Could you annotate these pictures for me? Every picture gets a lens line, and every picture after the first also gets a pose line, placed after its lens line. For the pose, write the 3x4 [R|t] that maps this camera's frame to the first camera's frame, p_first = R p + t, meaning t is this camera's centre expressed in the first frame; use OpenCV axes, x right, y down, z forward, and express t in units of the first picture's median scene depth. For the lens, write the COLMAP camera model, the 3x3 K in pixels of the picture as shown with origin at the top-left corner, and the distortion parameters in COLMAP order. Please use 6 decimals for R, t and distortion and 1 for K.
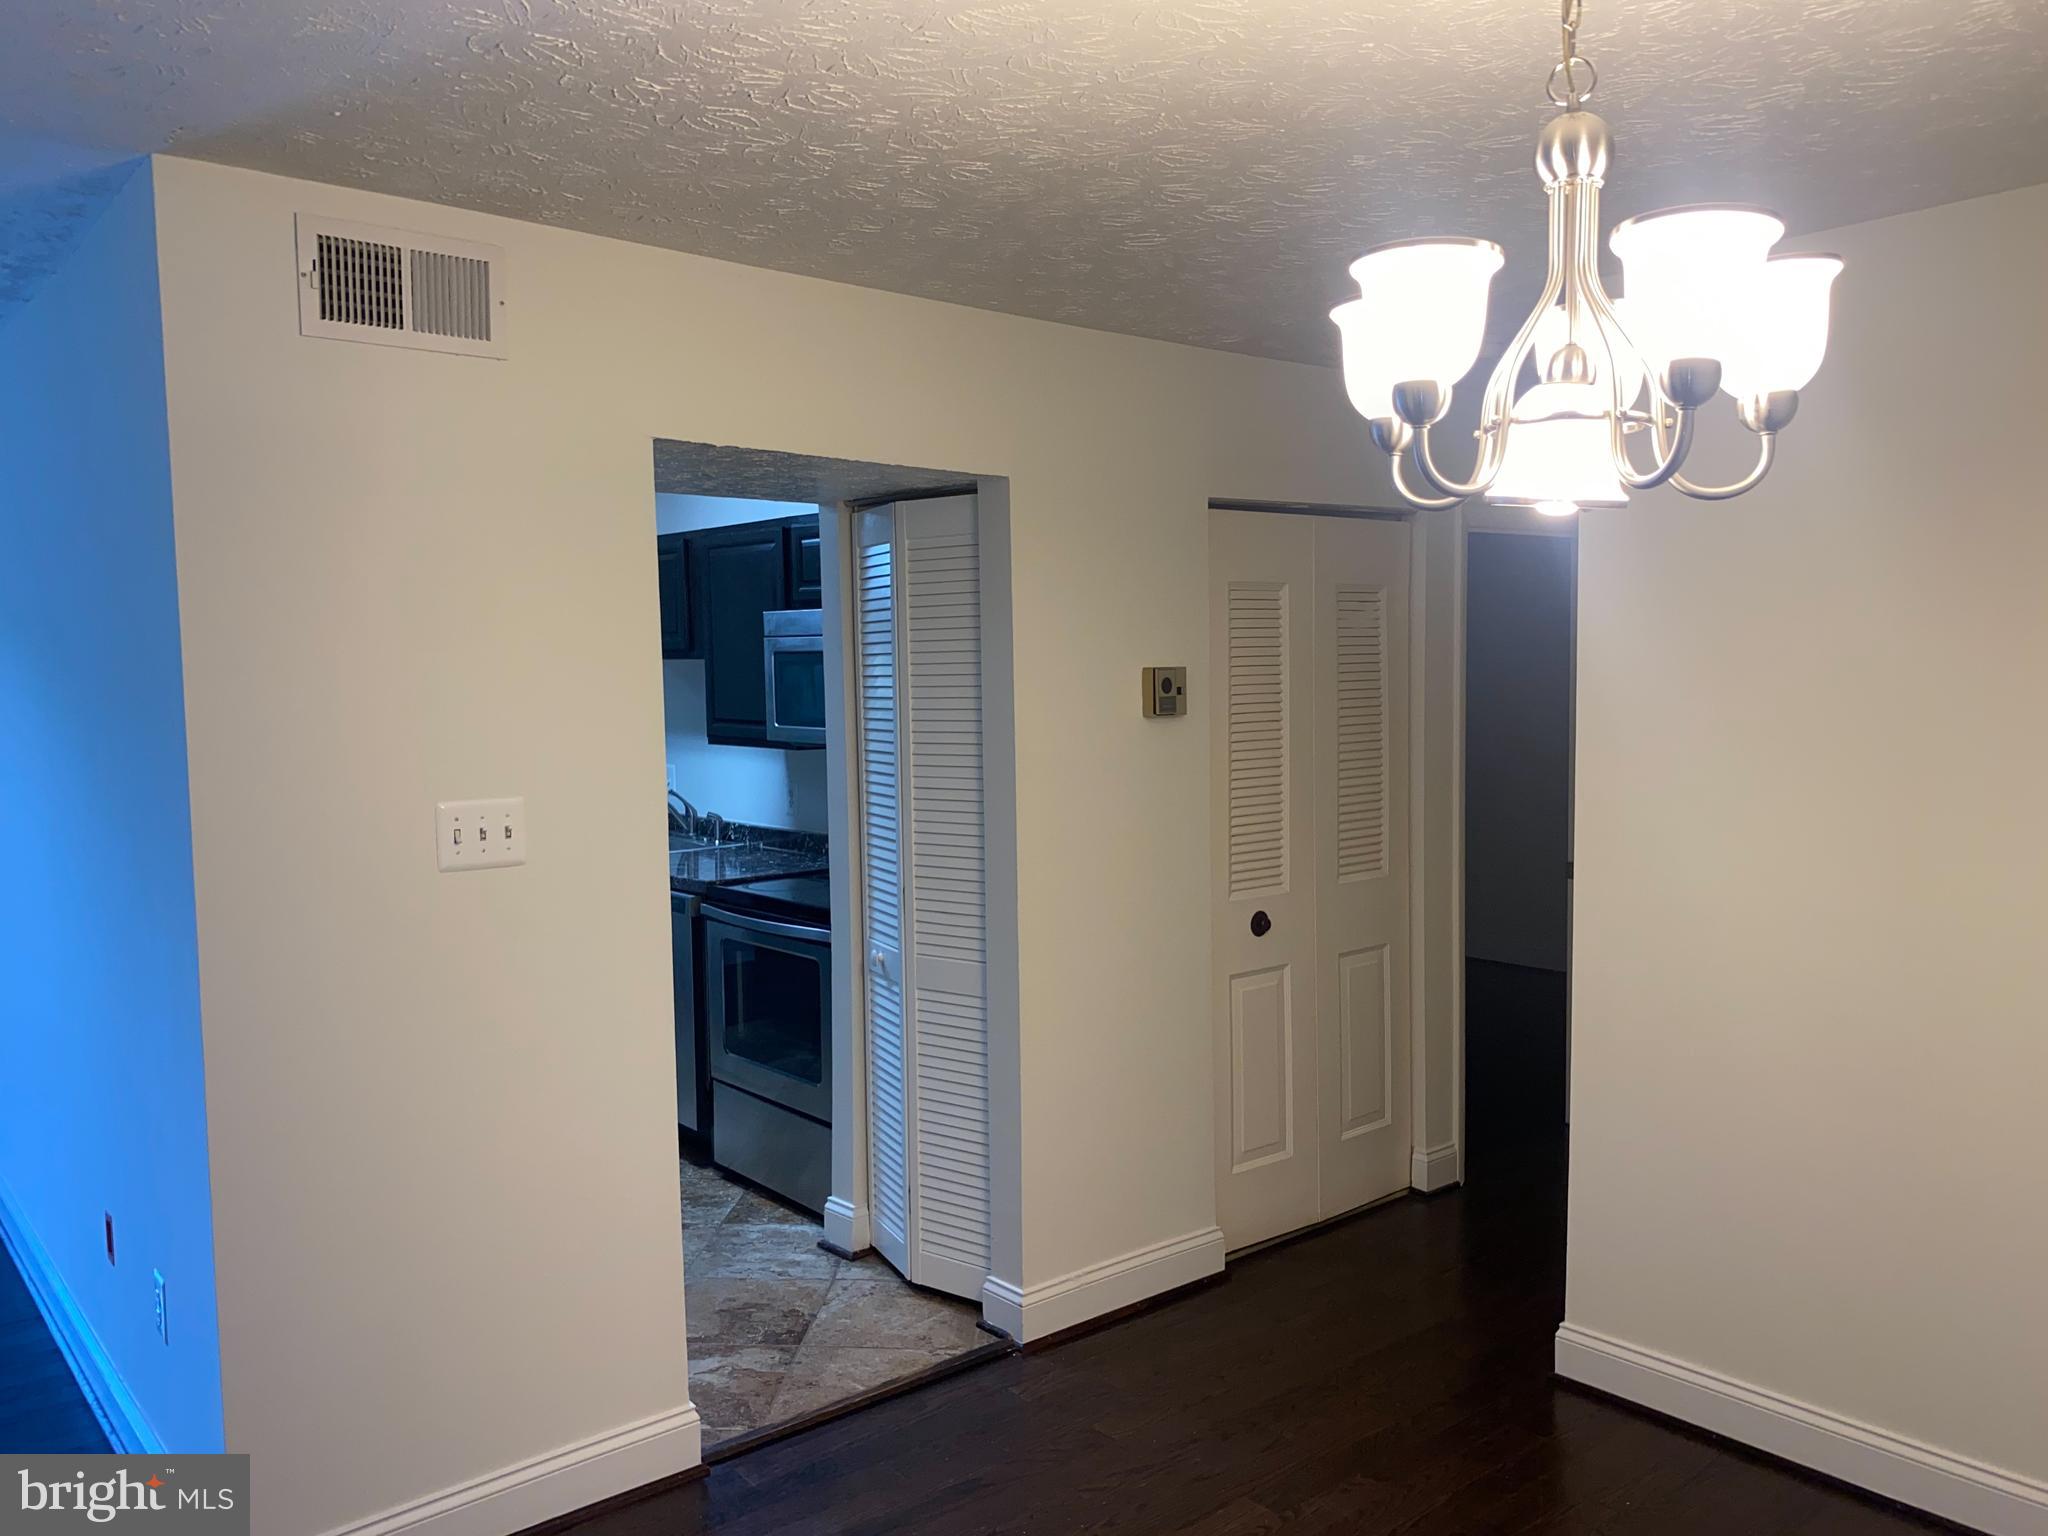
lens RADIAL K [[1576.3, 0, 1026.9], [0, 1576.3, 771.1], [0, 0, 1]] dist [0.014269, 0.005572]
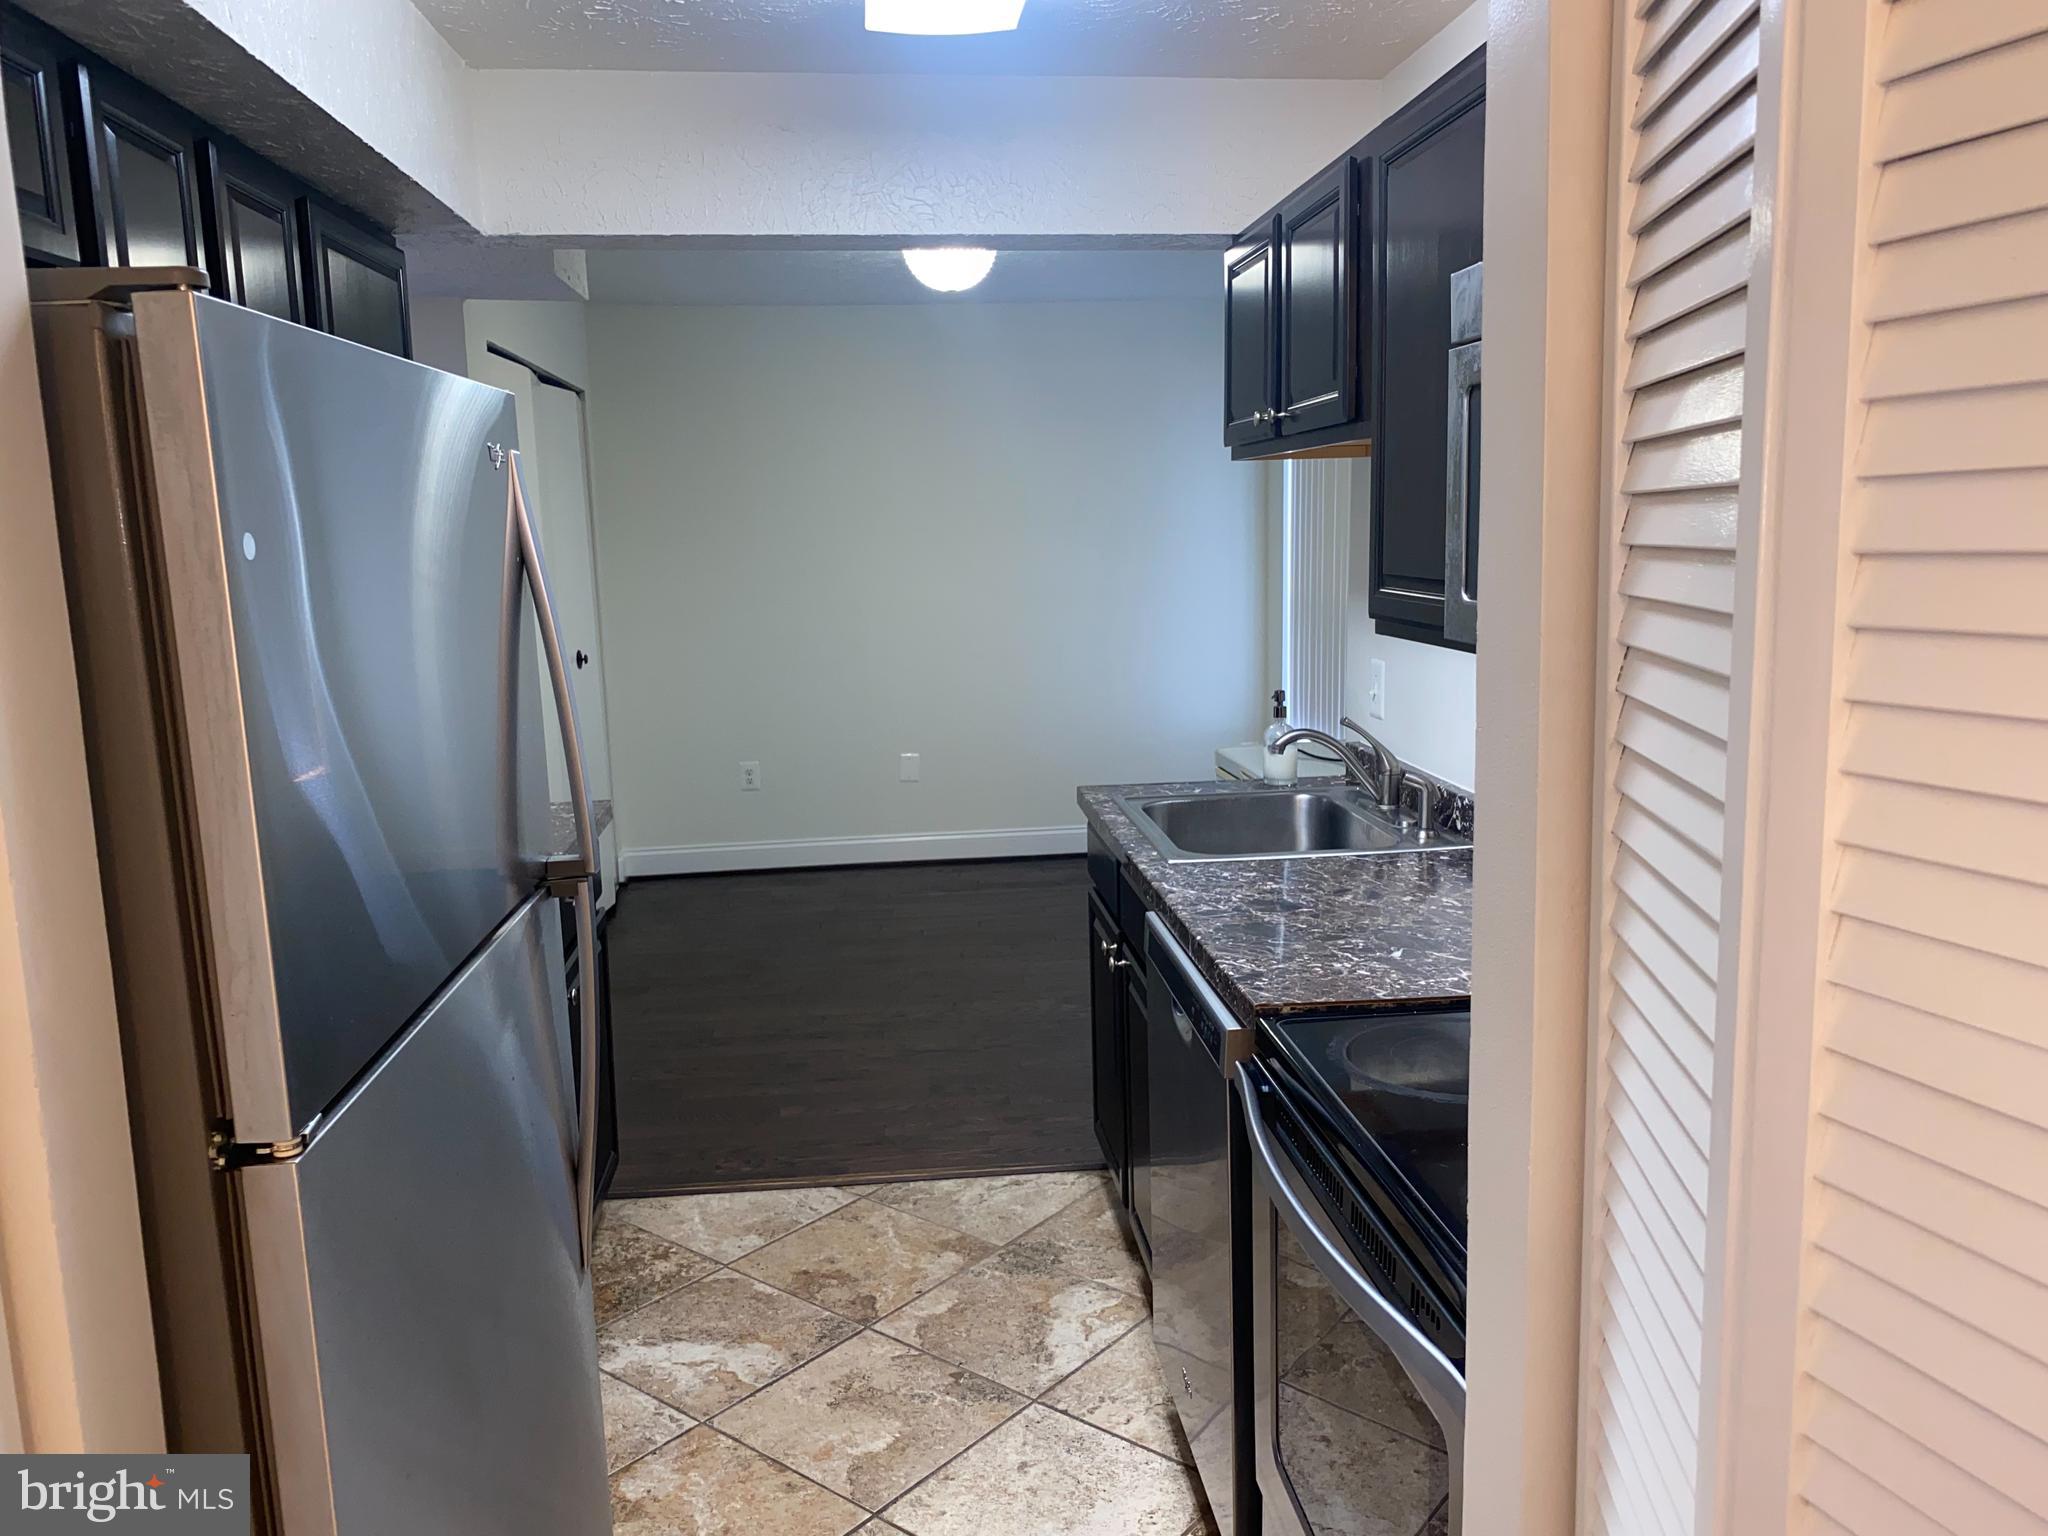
lens RADIAL K [[1576.3, 0, 1014.8], [0, 1576.3, 782.6], [0, 0, 1]] dist [0.014269, 0.005572]
pose [[0.827022, 0.079763, -0.556482, -0.073316], [-0.020004, 0.993432, 0.112663, -0.045249], [0.561814, -0.082043, 0.823186, 1.130947]]
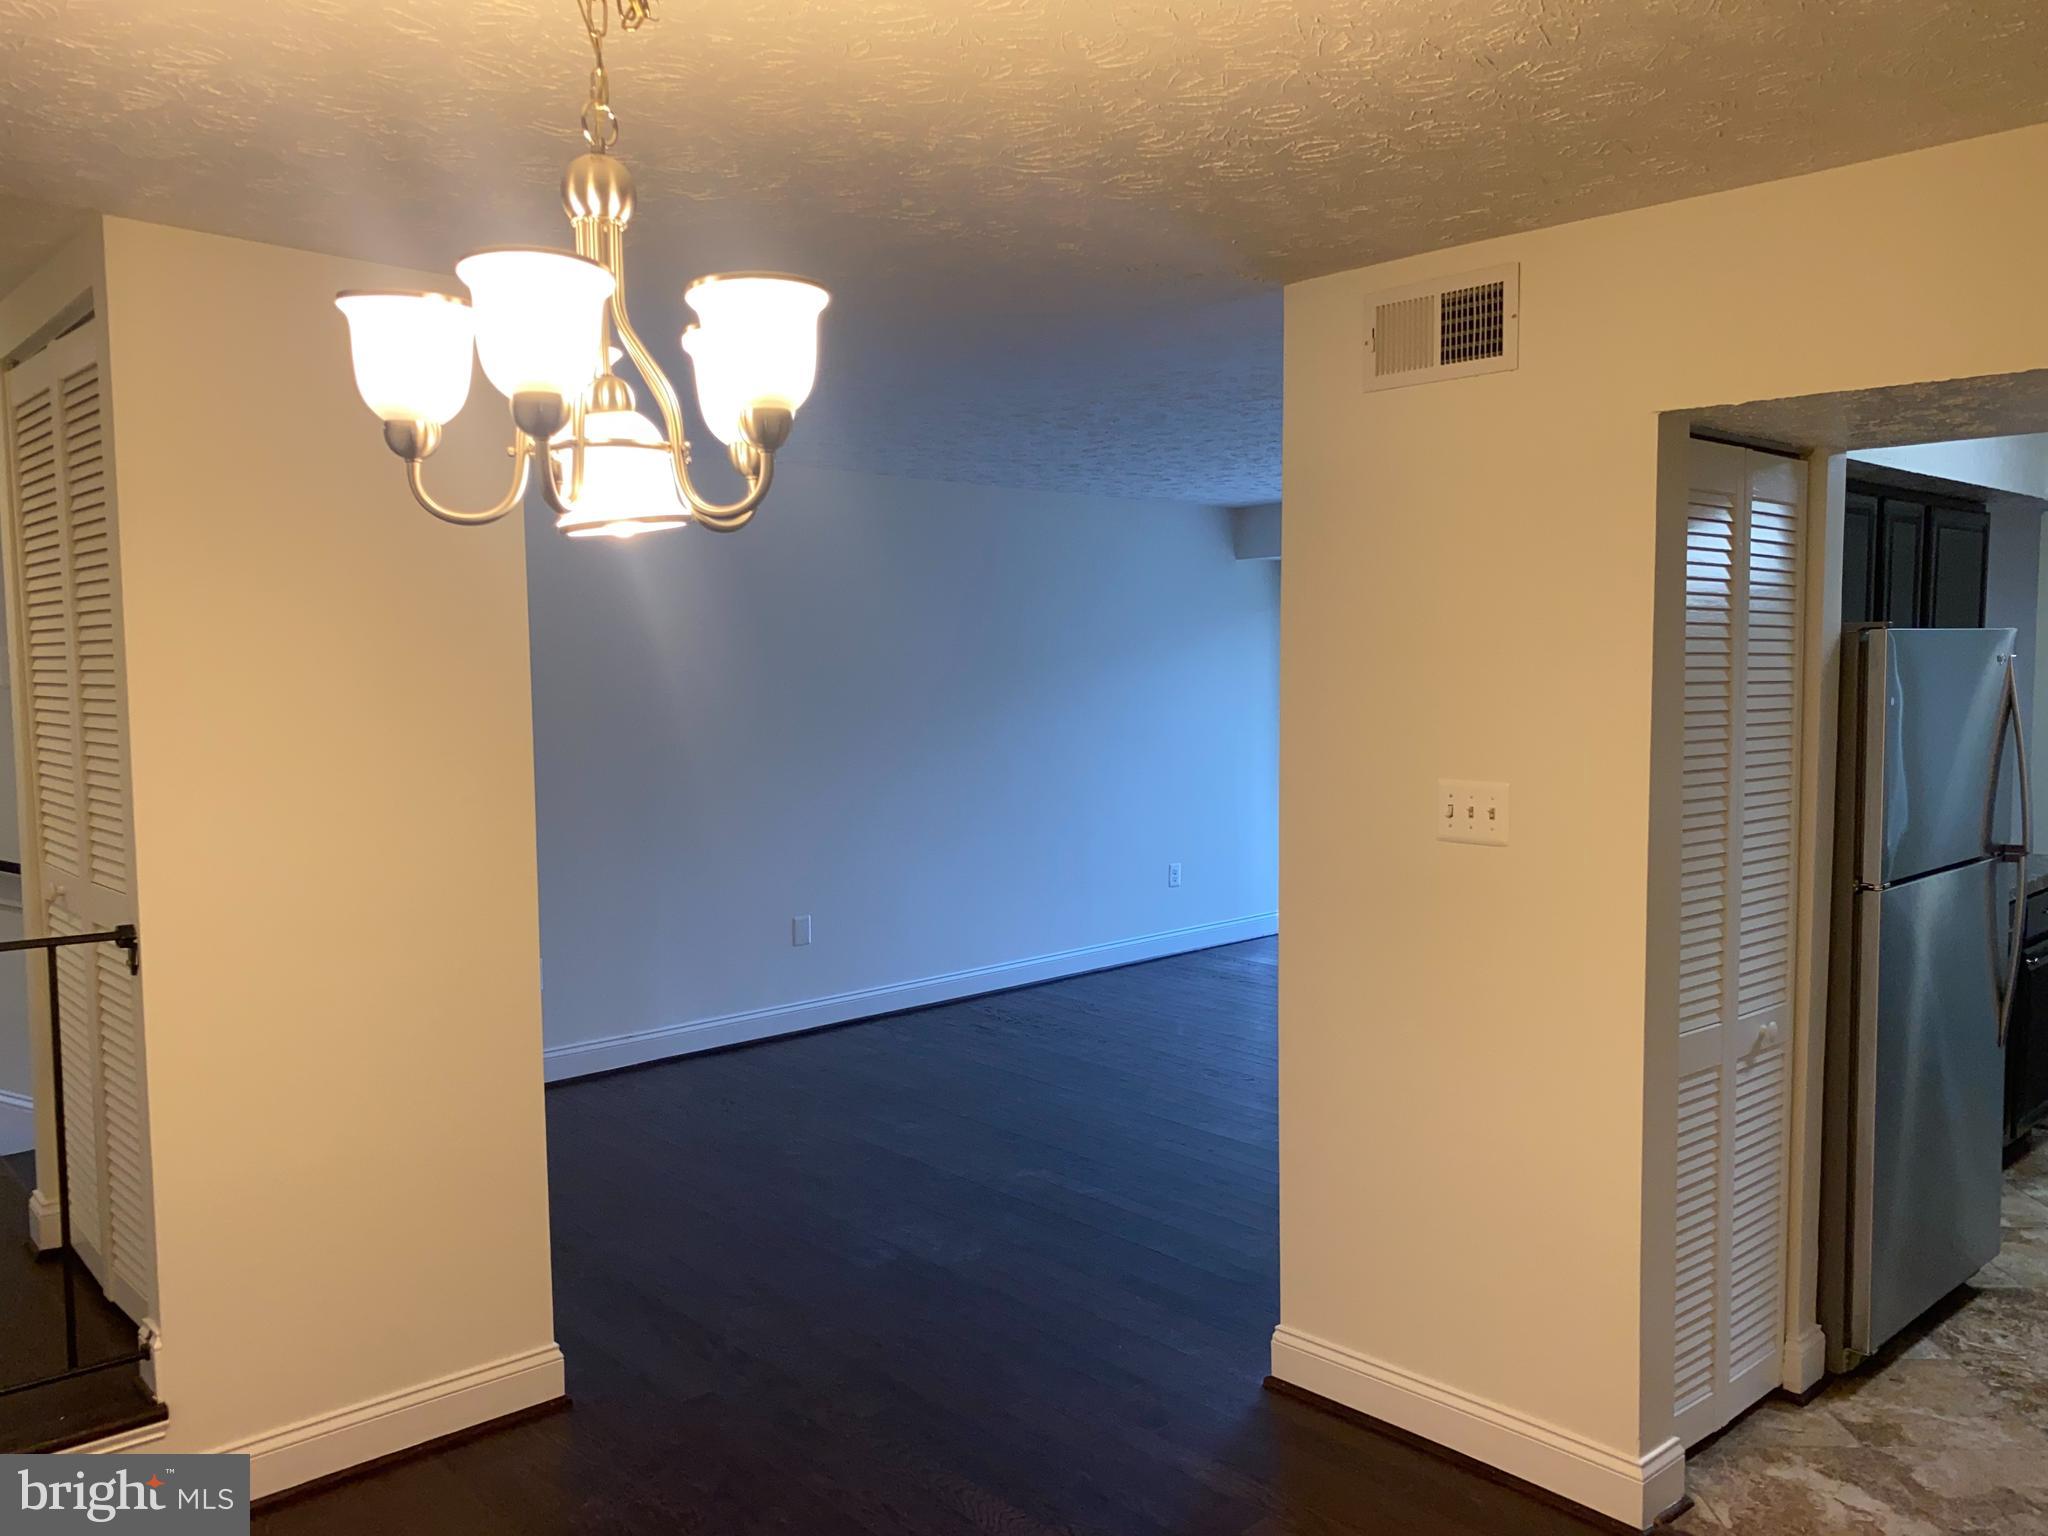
lens RADIAL K [[1576.3, 0, 1025.8], [0, 1576.3, 771.4], [0, 0, 1]] dist [0.014269, 0.005572]
pose [[0.058848, 0.081326, -0.994949, 0.719665], [-0.063009, 0.994991, 0.077602, -0.053544], [0.996276, 0.058124, 0.063678, 0.617966]]
